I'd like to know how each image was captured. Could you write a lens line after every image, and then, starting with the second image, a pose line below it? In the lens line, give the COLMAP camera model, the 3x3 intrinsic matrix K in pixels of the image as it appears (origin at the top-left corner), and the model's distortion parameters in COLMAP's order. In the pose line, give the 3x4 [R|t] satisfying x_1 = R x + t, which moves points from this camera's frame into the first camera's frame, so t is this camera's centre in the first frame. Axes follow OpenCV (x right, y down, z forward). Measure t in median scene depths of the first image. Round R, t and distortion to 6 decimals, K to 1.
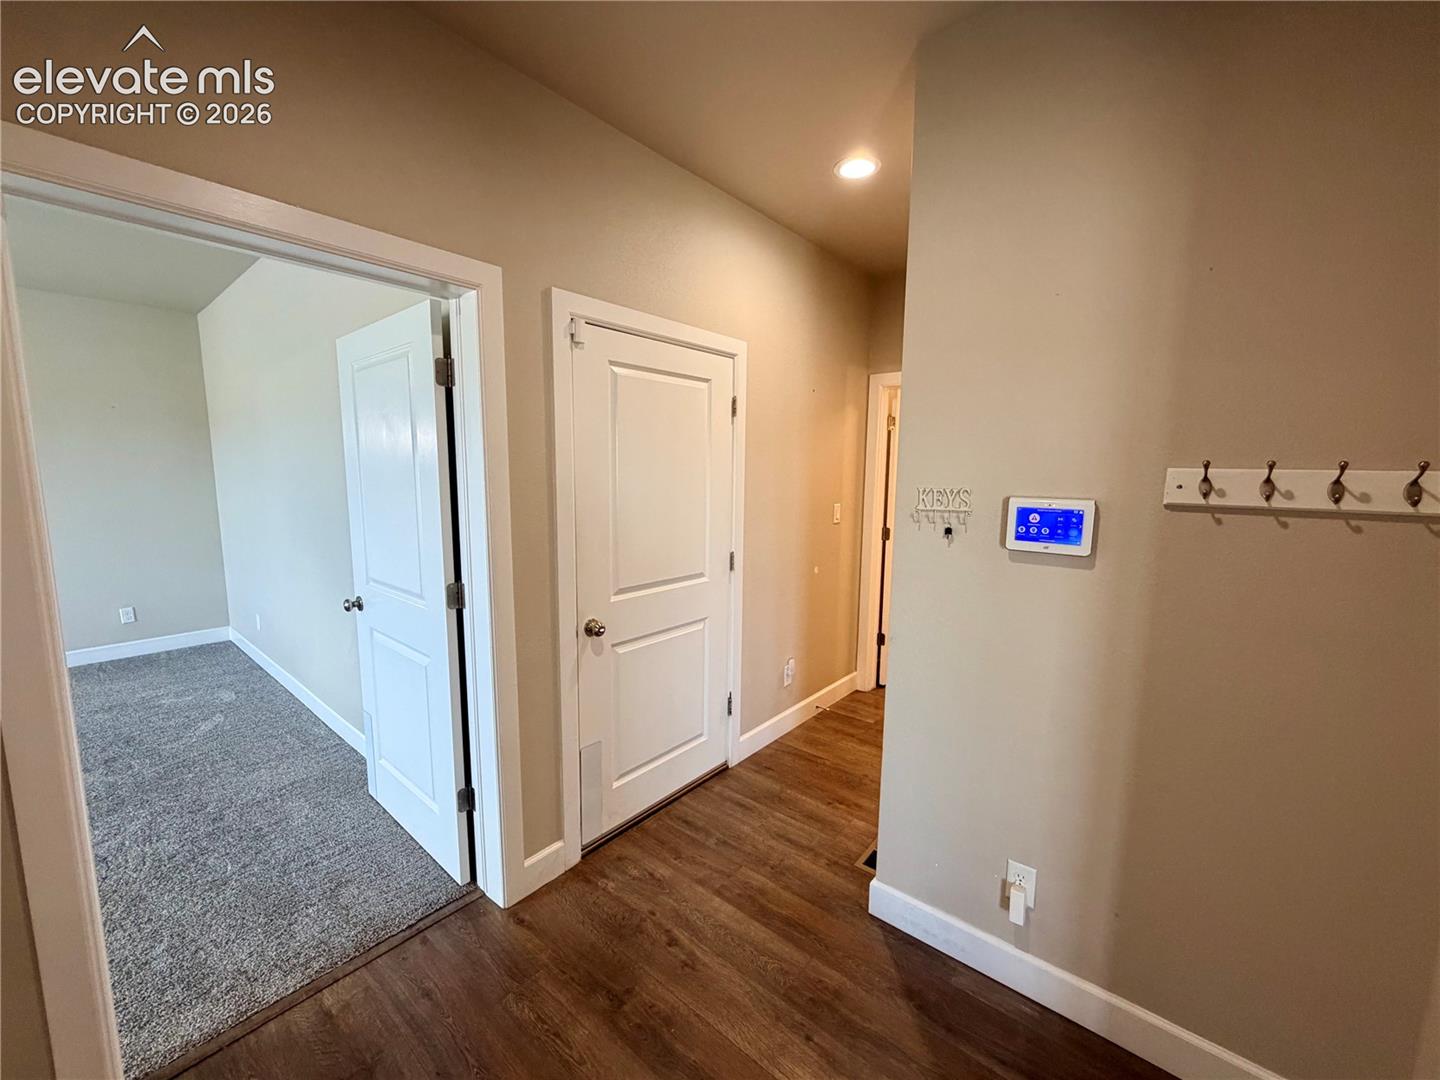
lens RADIAL K [[576.1, 0, 712.6], [0, 576.1, 542.2], [0, 0, 1]] dist [0.000042, 0.000267]
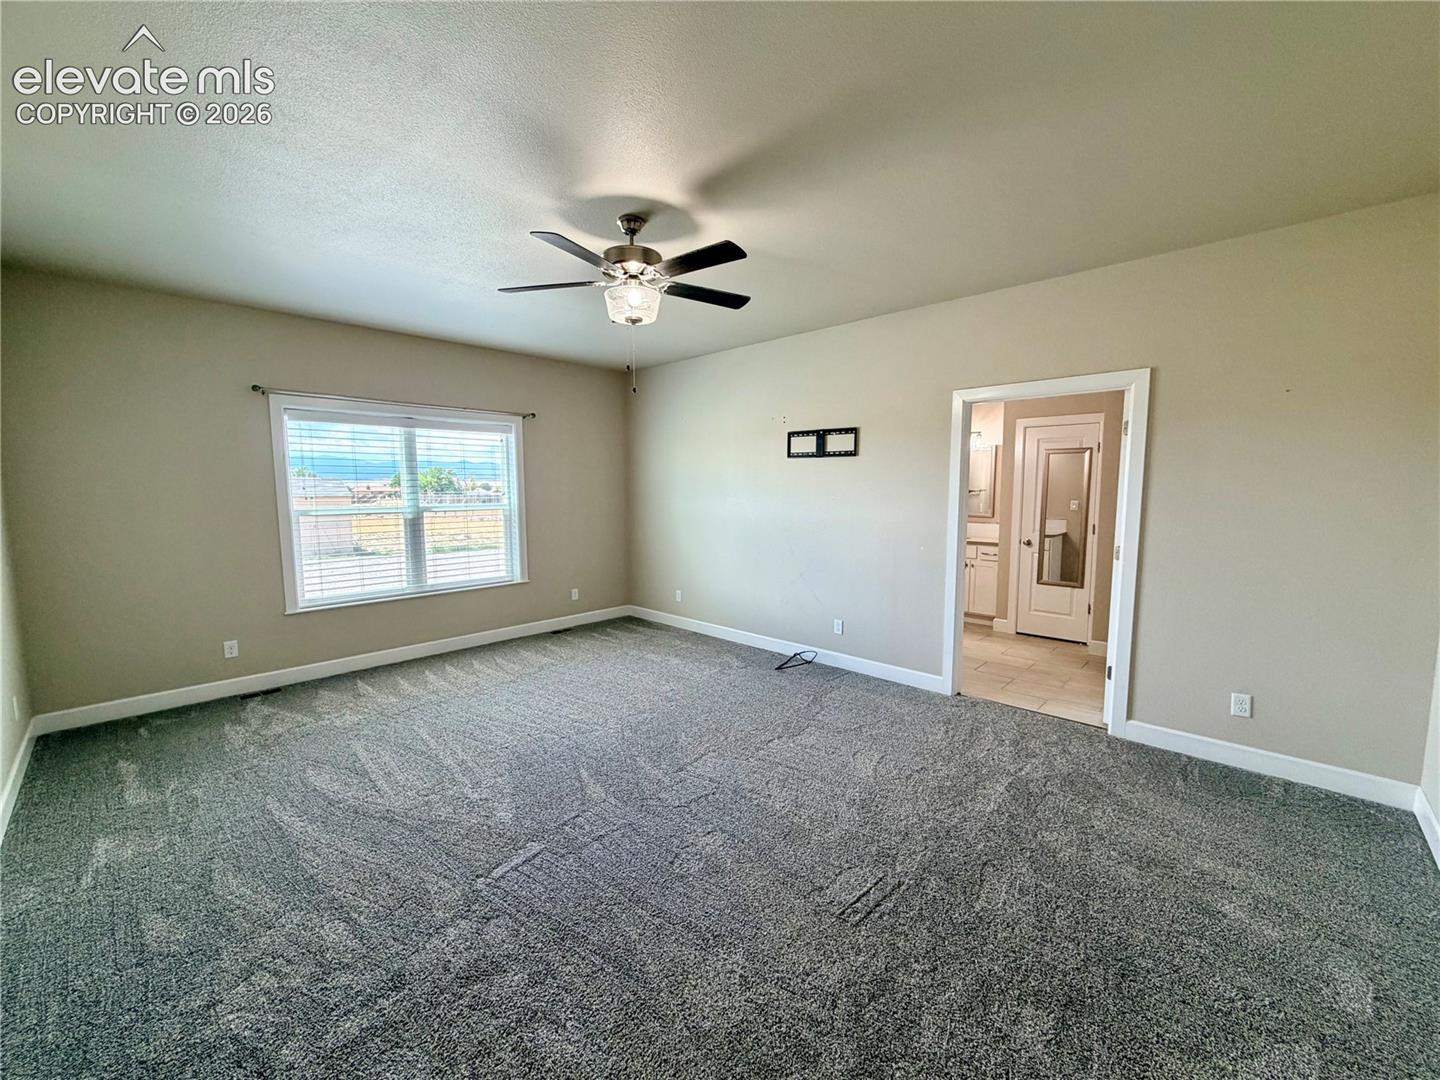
lens RADIAL K [[576.1, 0, 712.6], [0, 576.1, 542.2], [0, 0, 1]] dist [0.000042, 0.000267]
pose [[-0.062206, 0.090659, -0.993937, -0.333315], [-0.125369, 0.987268, 0.097897, -0.048098], [0.990158, 0.130699, -0.050048, 0.405348]]
